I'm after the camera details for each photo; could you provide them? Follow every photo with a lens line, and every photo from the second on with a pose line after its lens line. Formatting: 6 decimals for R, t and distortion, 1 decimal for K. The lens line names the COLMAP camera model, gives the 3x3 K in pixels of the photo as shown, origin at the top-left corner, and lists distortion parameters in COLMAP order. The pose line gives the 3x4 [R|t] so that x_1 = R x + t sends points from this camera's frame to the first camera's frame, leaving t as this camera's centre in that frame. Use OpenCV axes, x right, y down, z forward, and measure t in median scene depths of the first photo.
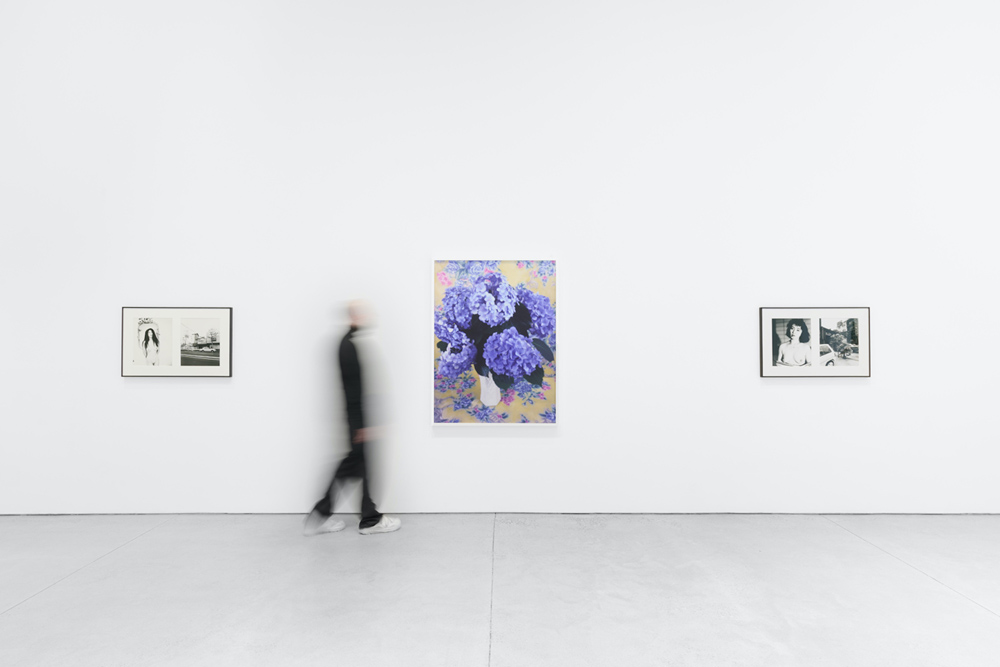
lens RADIAL K [[606.2, 0, 500.0], [0, 606.2, 333.5], [0, 0, 1]] dist [-0.002363, -0.000412]
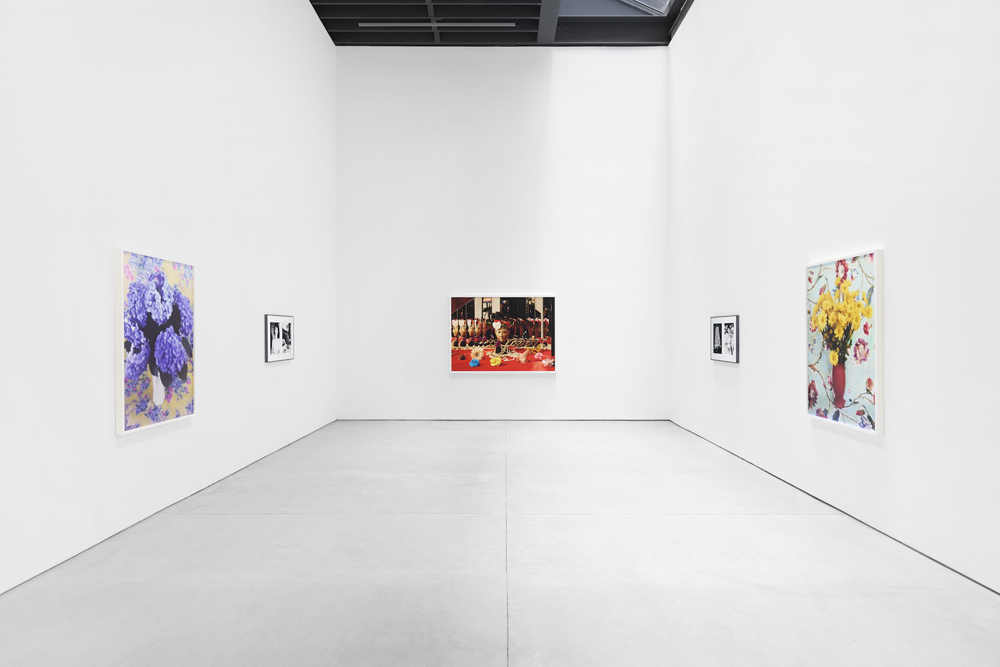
lens RADIAL K [[606.2, 0, 500.0], [0, 606.2, 333.5], [0, 0, 1]] dist [-0.002363, -0.000412]
pose [[-0.000230, -0.001482, 0.999999, -1.006091], [-0.007723, 0.999969, 0.001480, -0.003725], [-0.999970, -0.007722, -0.000241, 0.441953]]
